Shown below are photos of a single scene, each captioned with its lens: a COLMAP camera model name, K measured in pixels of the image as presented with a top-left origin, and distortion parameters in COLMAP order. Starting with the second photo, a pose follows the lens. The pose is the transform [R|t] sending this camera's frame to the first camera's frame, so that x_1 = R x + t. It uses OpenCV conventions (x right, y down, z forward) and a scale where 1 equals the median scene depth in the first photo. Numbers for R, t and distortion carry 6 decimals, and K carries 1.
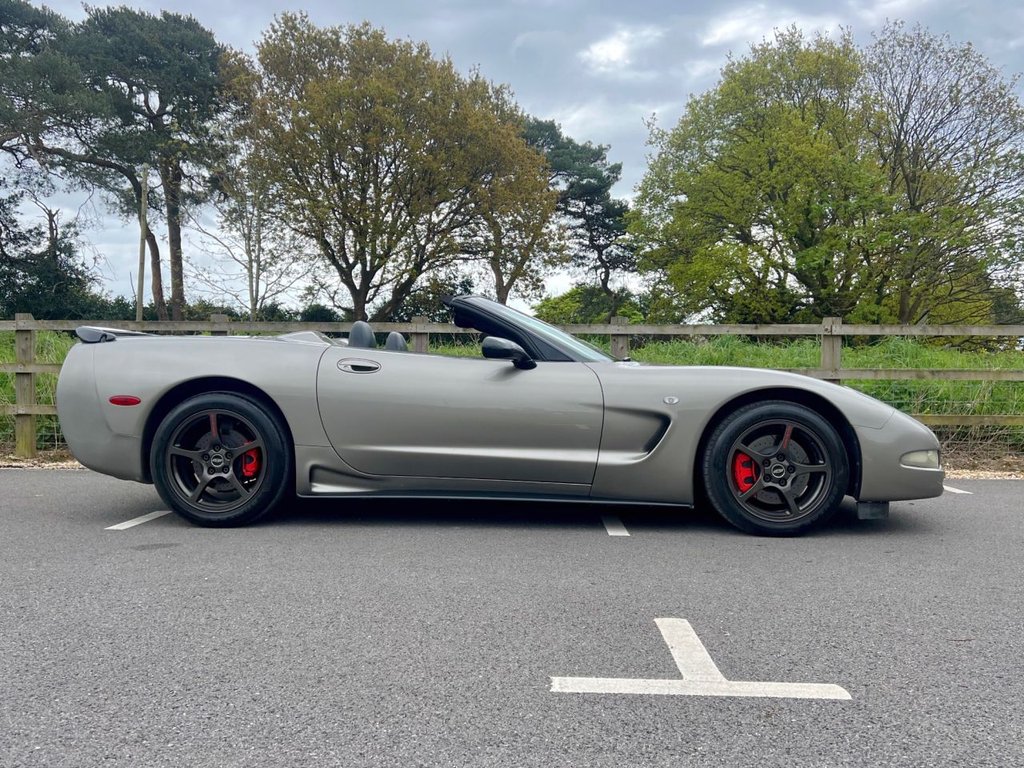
lens RADIAL K [[885.1, 0, 488.3], [0, 885.1, 382.1], [0, 0, 1]] dist [0.040205, -0.026676]
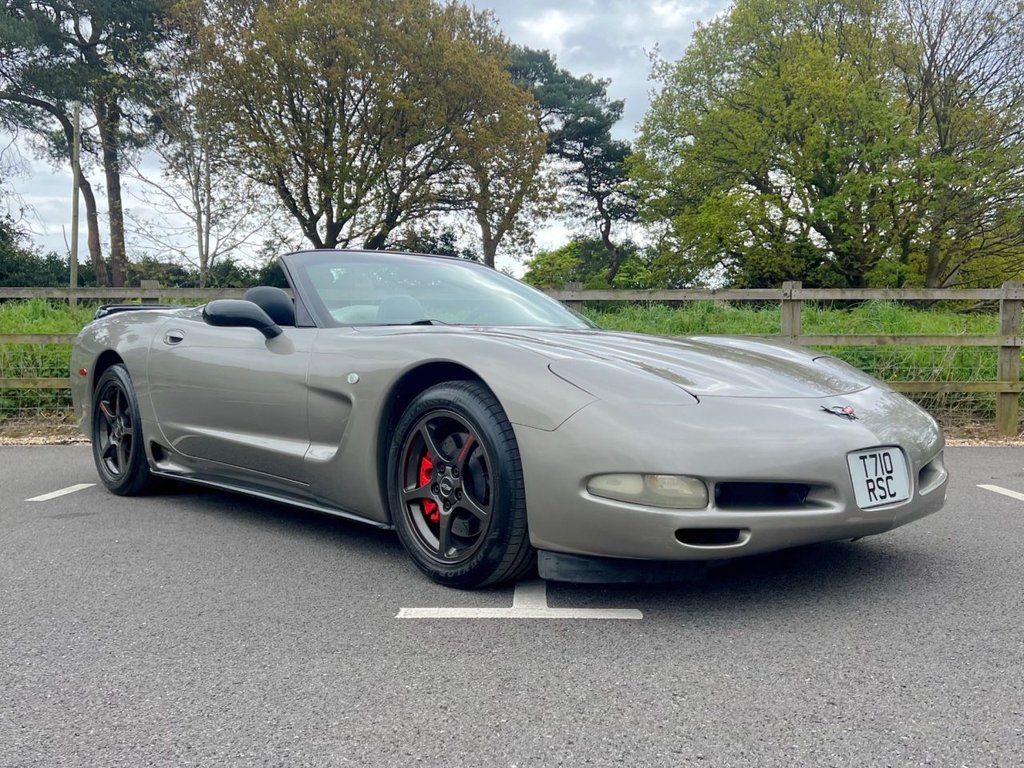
lens RADIAL K [[1009.9, 0, 512.0], [0, 1009.9, 384.0], [0, 0, 1]] dist [0.055330, -0.073590]
pose [[0.999585, -0.007393, 0.027841, 0.058719], [0.006374, 0.999312, 0.036524, -0.003977], [-0.028092, -0.036331, 0.998945, -0.106074]]
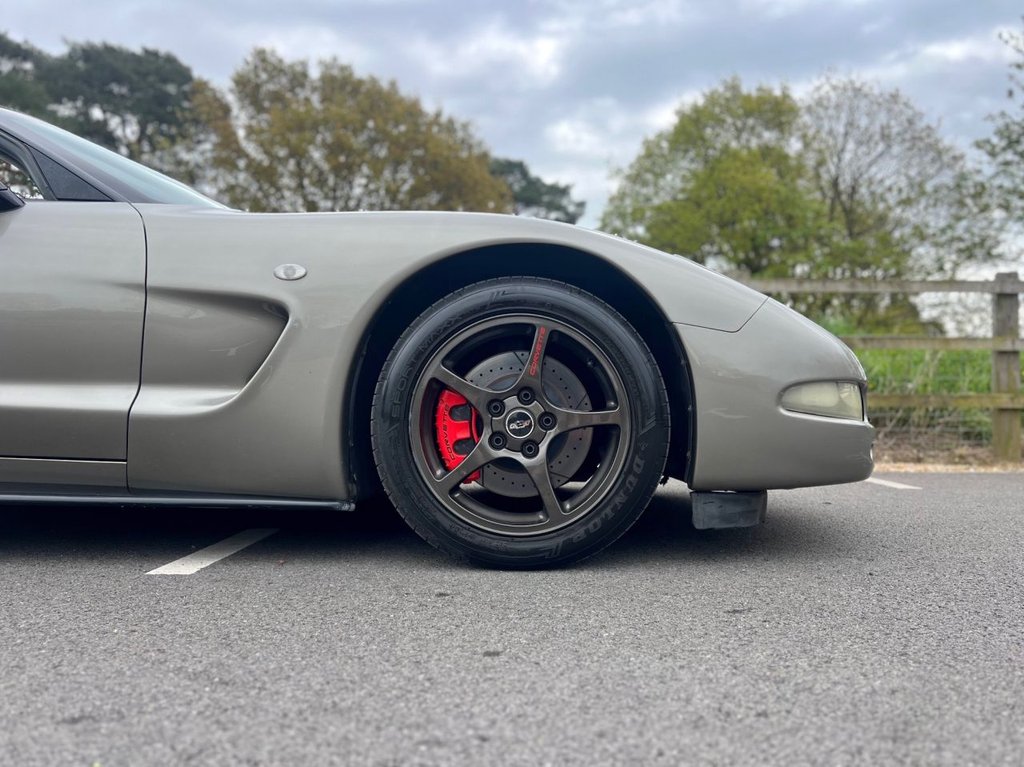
lens RADIAL K [[792.8, 0, 516.2], [0, 792.8, 380.1], [0, 0, 1]] dist [0.025487, -0.008002]
pose [[0.999147, 0.000799, 0.041284, 0.171173], [0.000760, 0.999287, -0.037743, 0.051469], [-0.041285, 0.037743, 0.998434, 0.329229]]
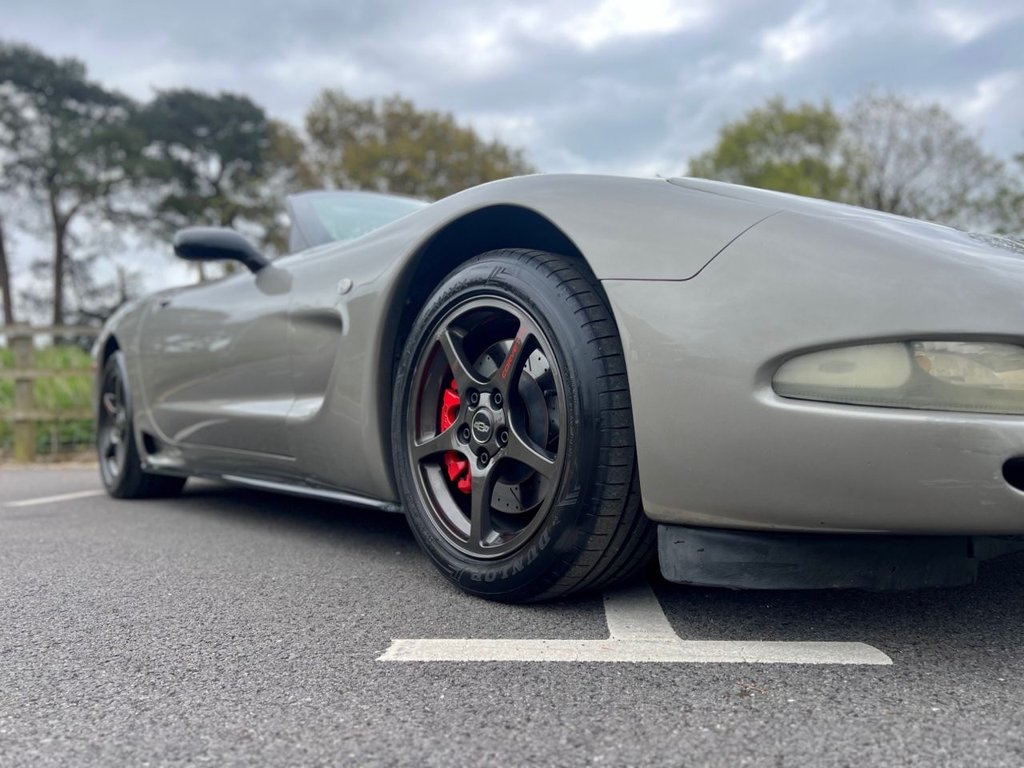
lens RADIAL K [[779.9, 0, 512.0], [0, 779.9, 394.2], [0, 0, 1]] dist [0.013571, -0.003299]
pose [[0.999773, -0.017521, -0.012157, 0.051874], [0.017075, 0.999212, -0.035819, 0.059106], [0.012775, 0.035603, 0.999284, 0.147639]]
